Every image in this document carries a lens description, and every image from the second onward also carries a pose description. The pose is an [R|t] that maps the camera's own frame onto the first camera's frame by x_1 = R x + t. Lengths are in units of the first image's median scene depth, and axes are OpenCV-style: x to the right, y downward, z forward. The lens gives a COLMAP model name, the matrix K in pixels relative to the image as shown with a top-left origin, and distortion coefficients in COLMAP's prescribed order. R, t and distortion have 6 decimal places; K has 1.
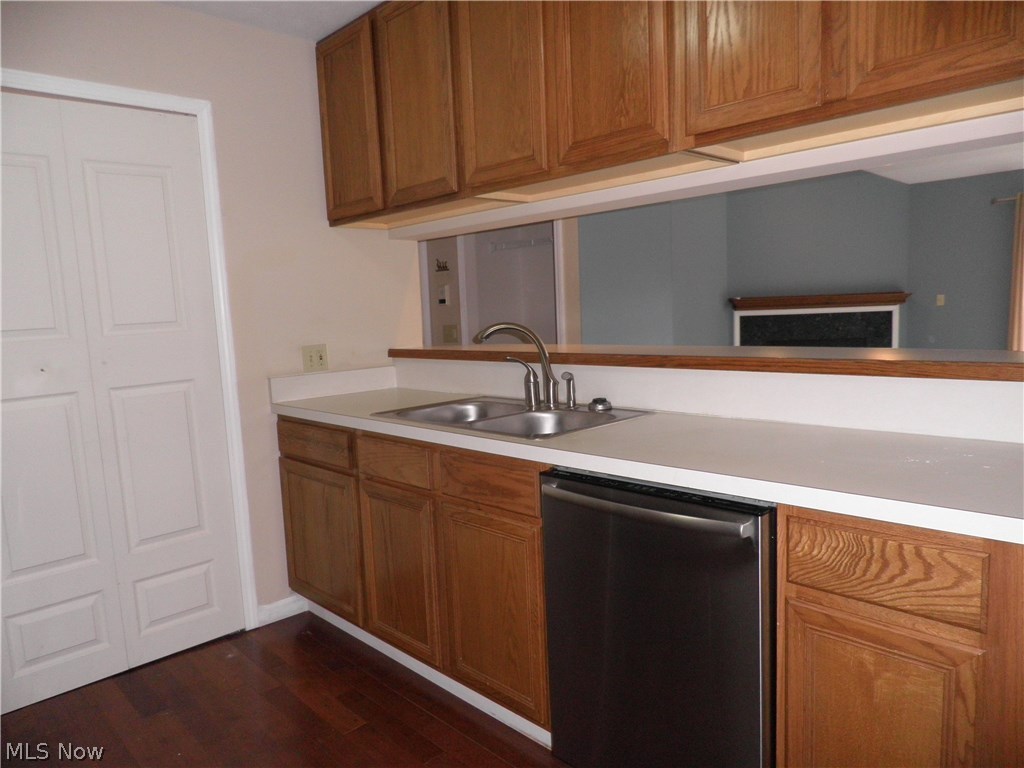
lens RADIAL K [[704.4, 0, 512.0], [0, 704.4, 384.0], [0, 0, 1]] dist [-0.020742, 0.006652]
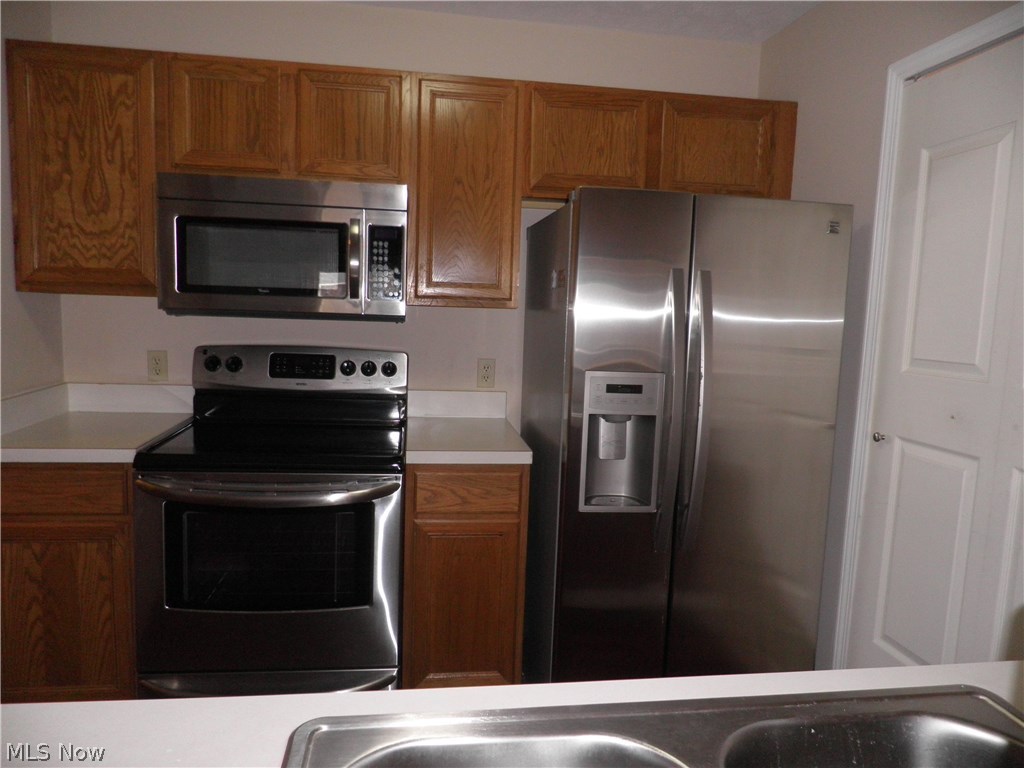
lens RADIAL K [[704.4, 0, 512.0], [0, 704.4, 384.0], [0, 0, 1]] dist [-0.020742, 0.006652]
pose [[-0.578571, 0.112130, -0.807888, 0.194479], [-0.104698, 0.972101, 0.209902, -0.151104], [0.808885, 0.206027, -0.550689, 0.939587]]
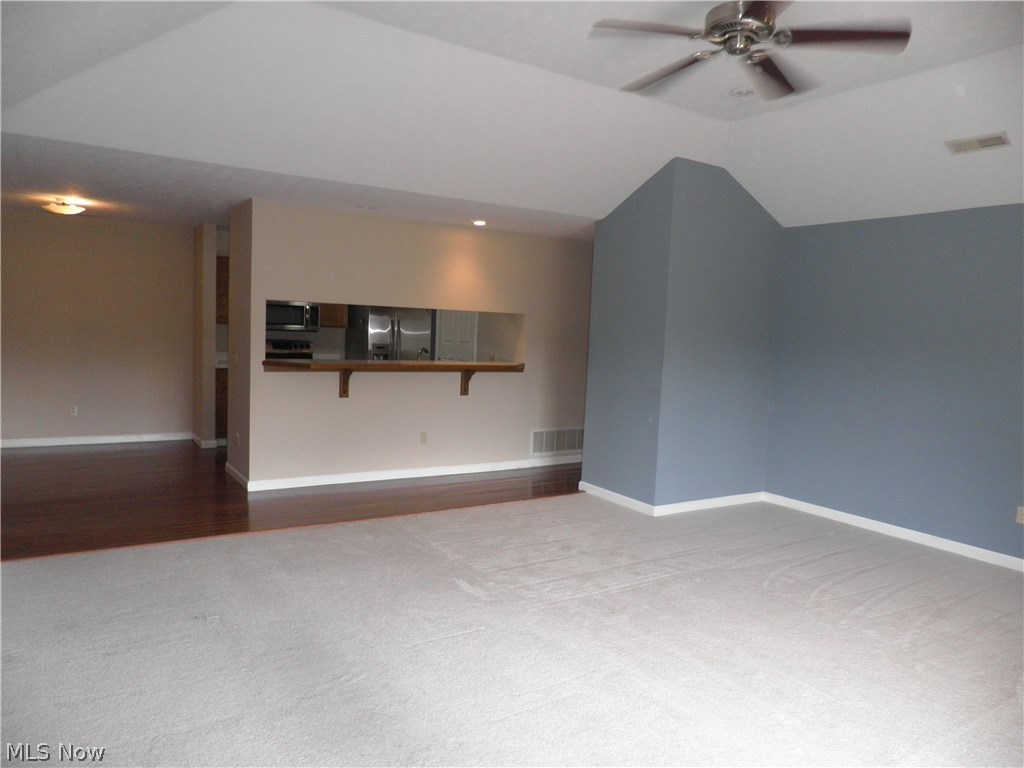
lens RADIAL K [[704.4, 0, 512.0], [0, 704.4, 384.0], [0, 0, 1]] dist [-0.020742, 0.006652]
pose [[-0.195618, 0.114785, -0.973939, 2.615613], [-0.144716, 0.978875, 0.144433, -0.396652], [0.969944, 0.169198, -0.174874, 1.816859]]
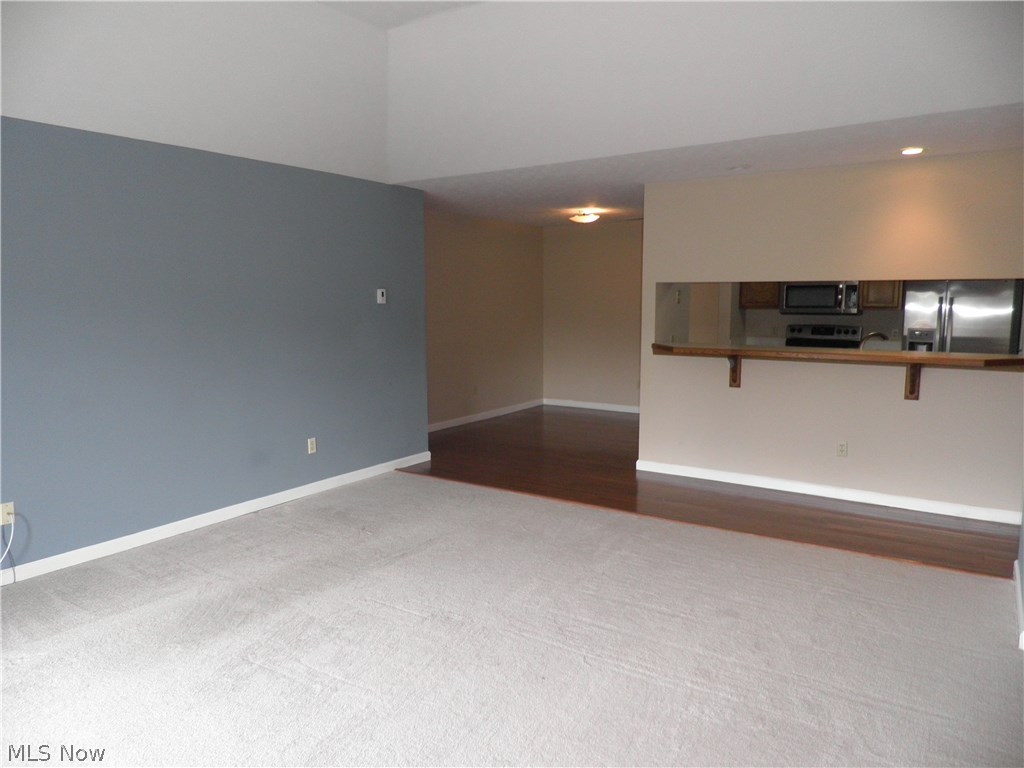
lens RADIAL K [[704.4, 0, 512.0], [0, 704.4, 384.0], [0, 0, 1]] dist [-0.020742, 0.006652]
pose [[-0.978293, 0.069035, -0.195391, 1.446920], [0.020737, 0.970759, 0.239158, -0.456882], [0.206188, 0.229915, -0.951118, 2.758472]]
